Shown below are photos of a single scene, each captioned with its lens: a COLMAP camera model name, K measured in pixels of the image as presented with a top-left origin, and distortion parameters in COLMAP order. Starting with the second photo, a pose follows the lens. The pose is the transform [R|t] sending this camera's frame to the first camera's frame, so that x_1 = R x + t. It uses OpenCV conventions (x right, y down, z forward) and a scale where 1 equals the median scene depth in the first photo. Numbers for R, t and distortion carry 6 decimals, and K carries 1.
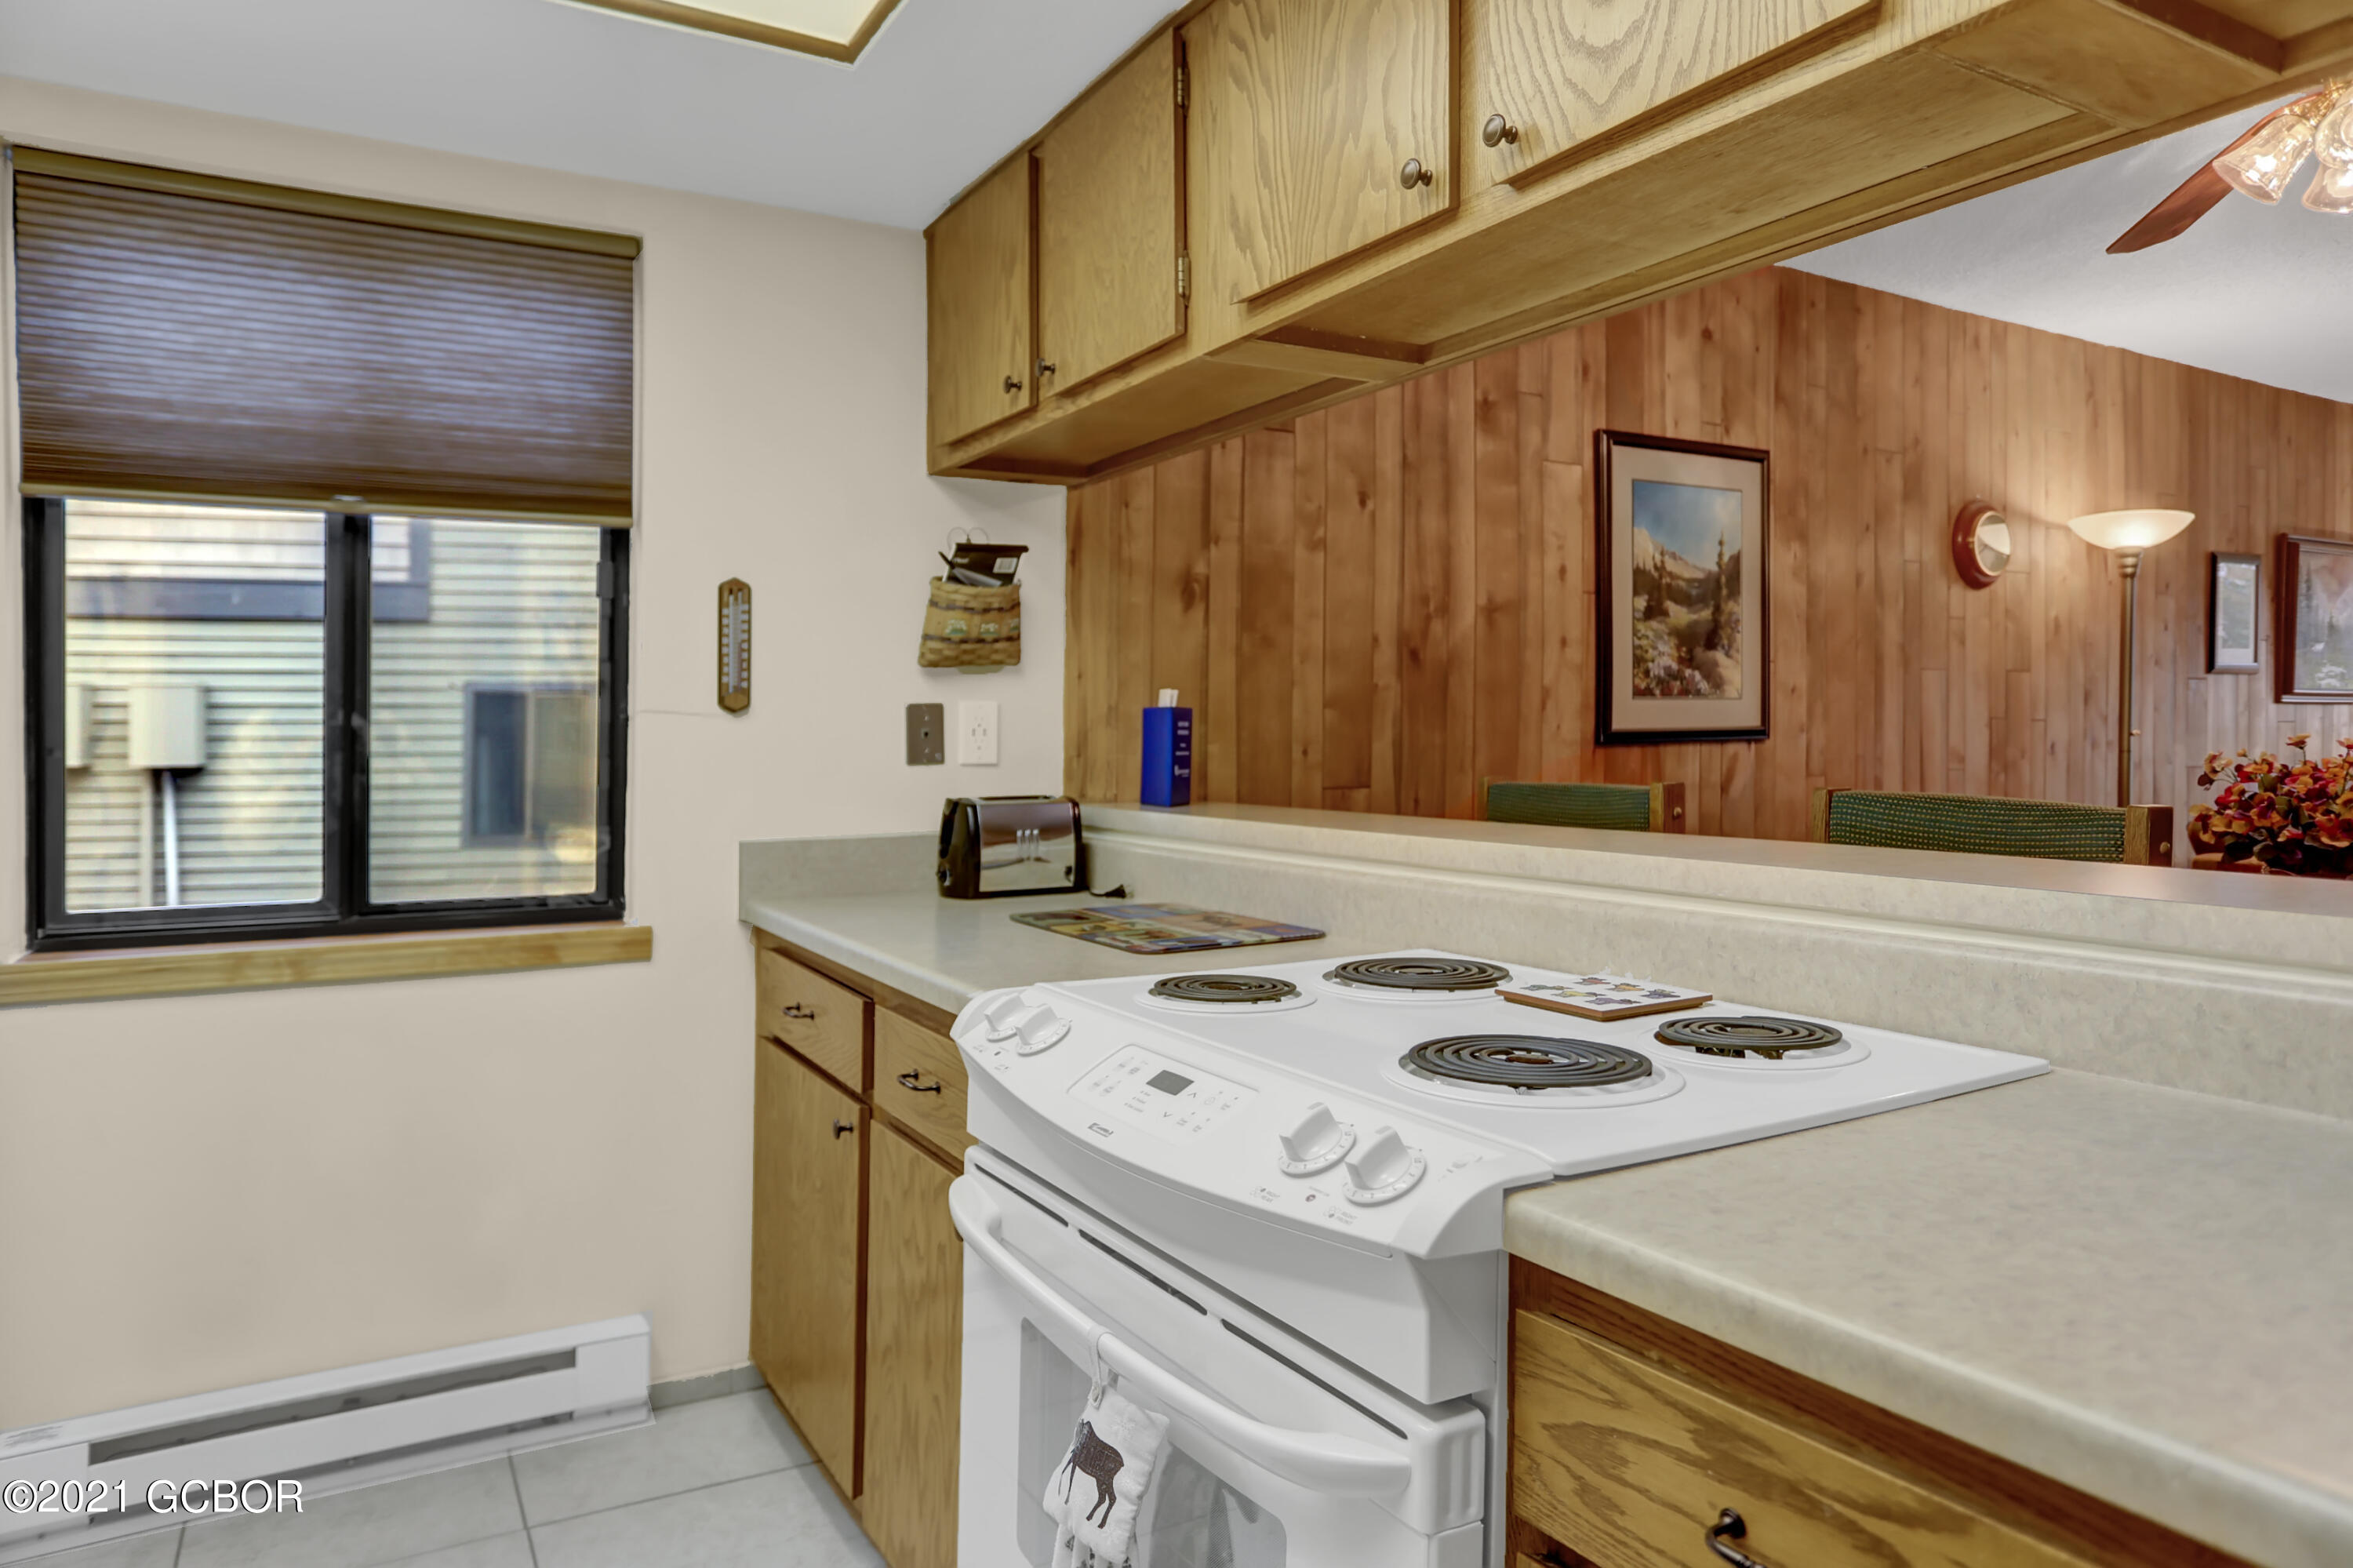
lens RADIAL K [[1500.8, 0, 1179.2], [0, 1500.8, 771.3], [0, 0, 1]] dist [-0.007962, 0.000042]
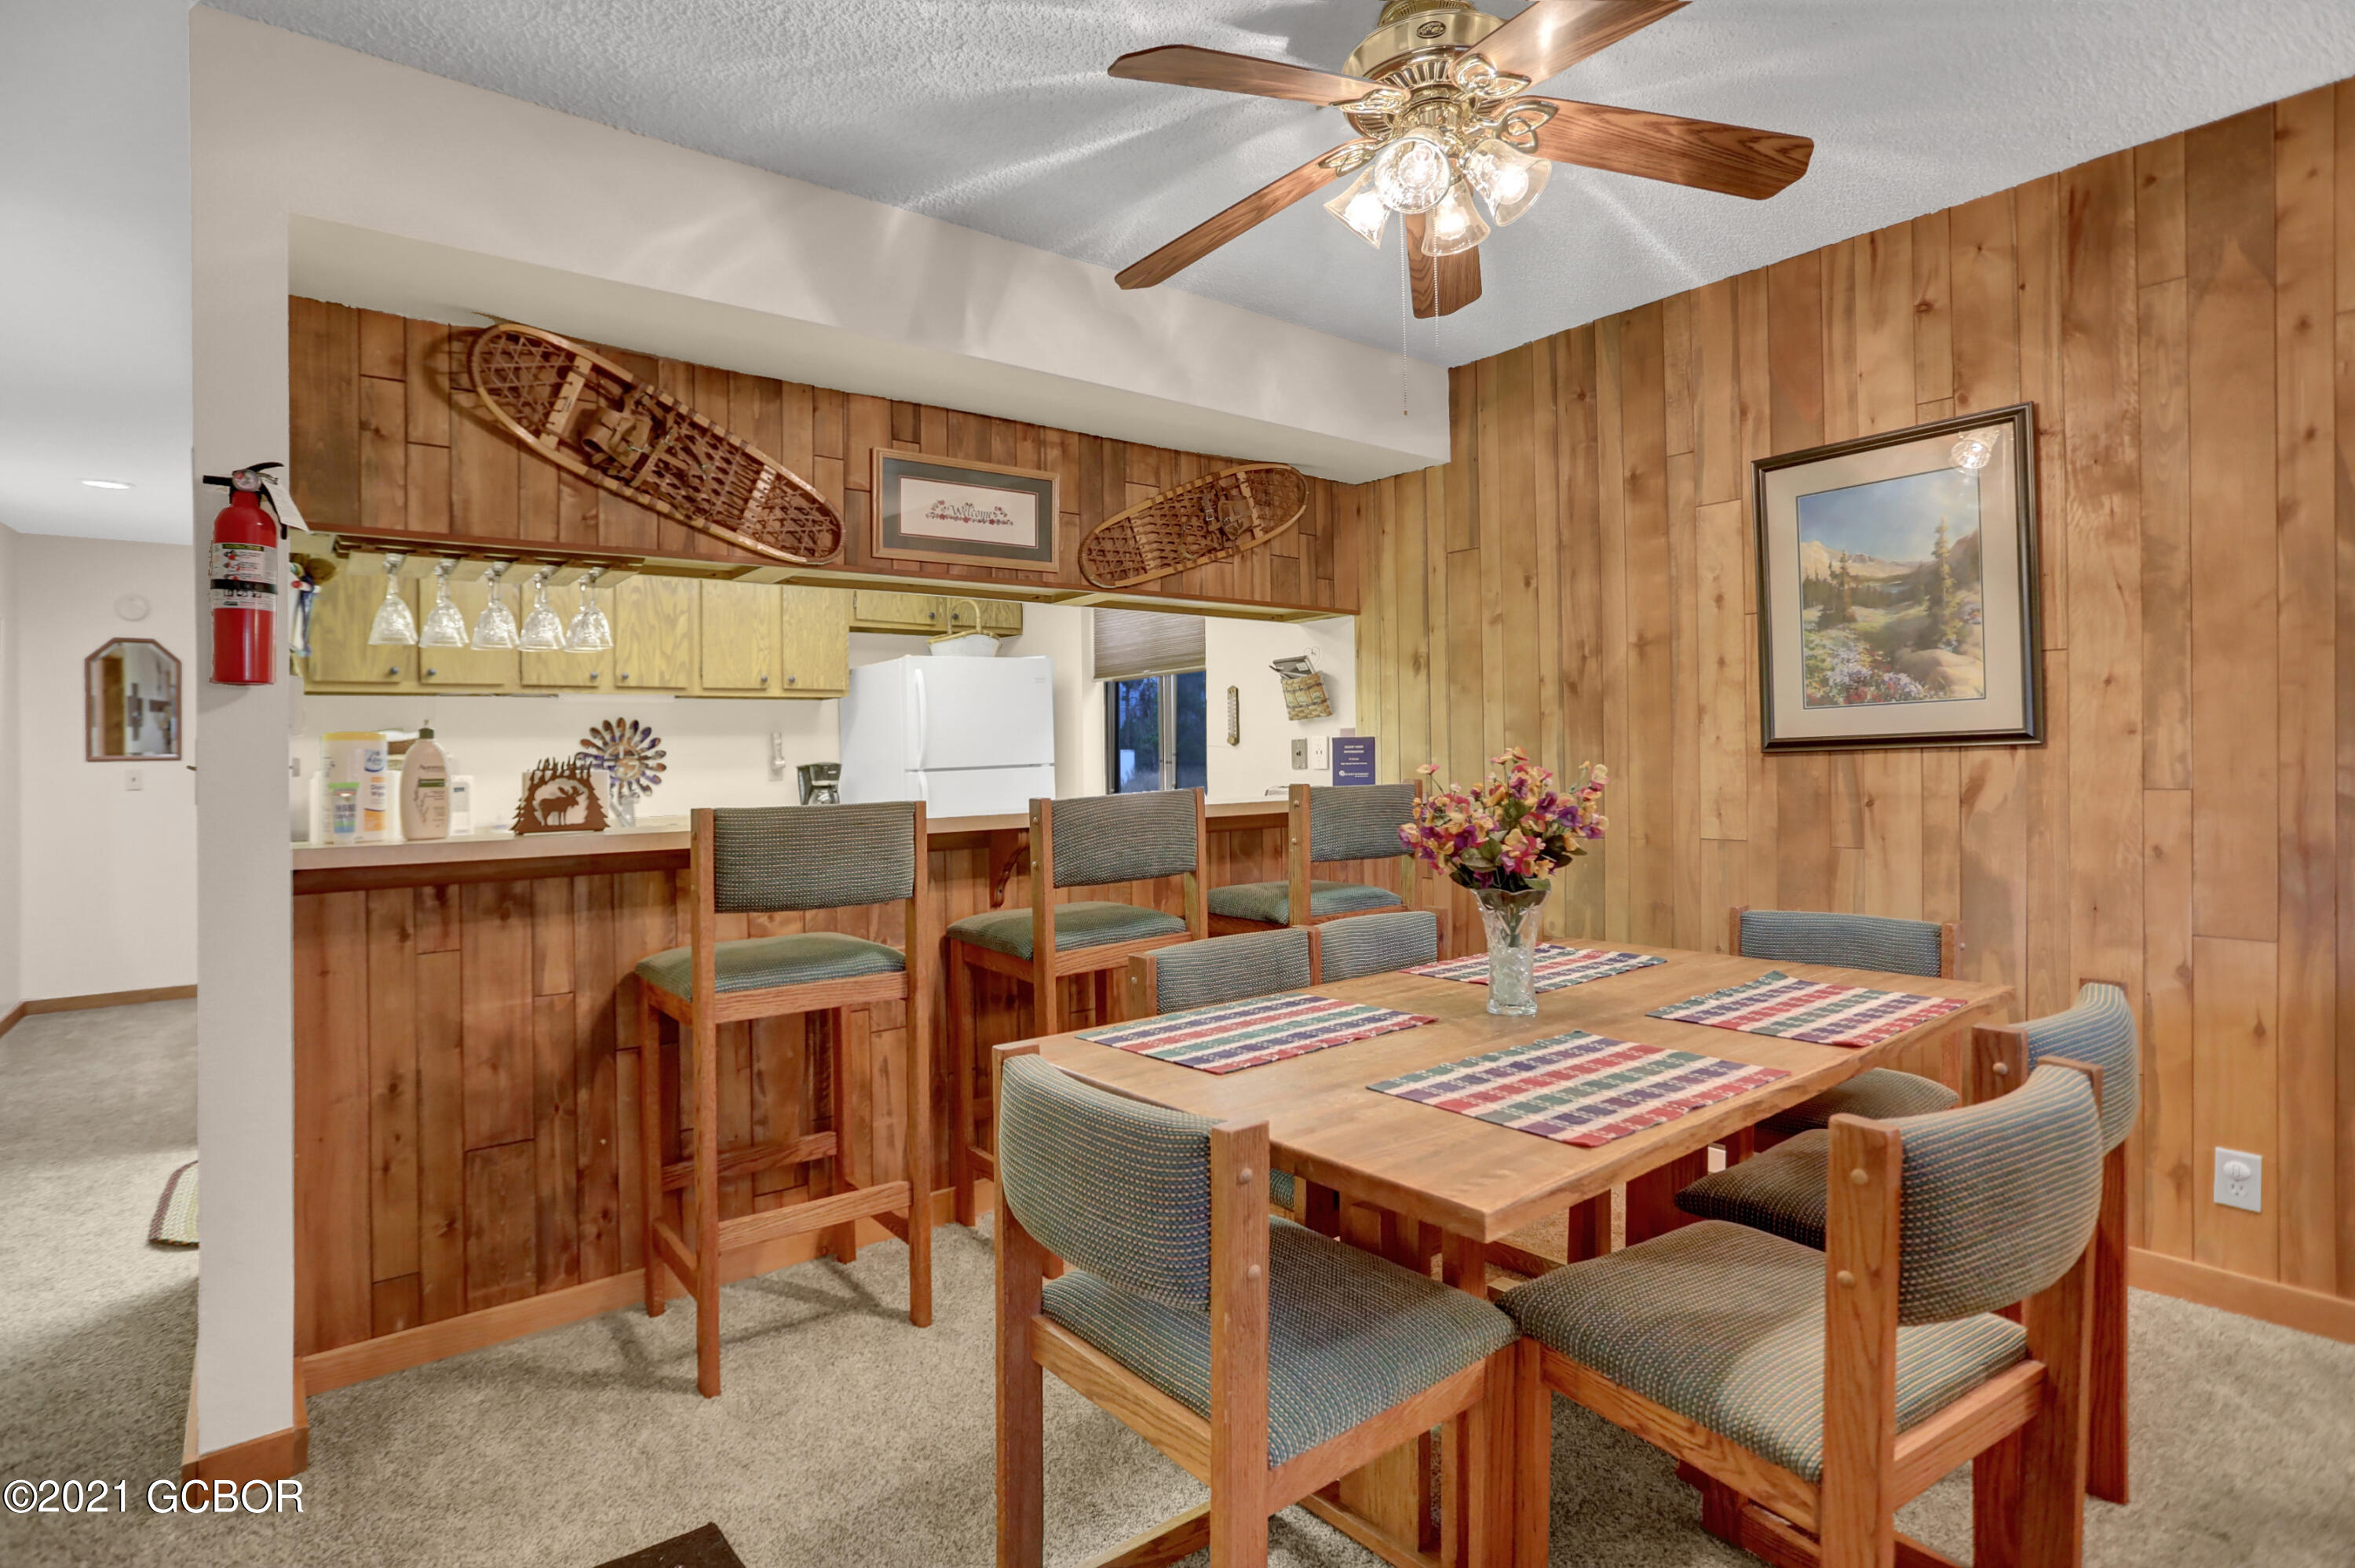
lens RADIAL K [[1160.8, 0, 1171.4], [0, 1160.8, 773.5], [0, 0, 1]] dist [-0.063825, 0.028423]
pose [[0.146662, 0.016553, -0.989048, 0.985538], [0.005322, 0.999832, 0.017523, -0.019131], [0.989172, -0.007834, 0.146550, 0.441570]]
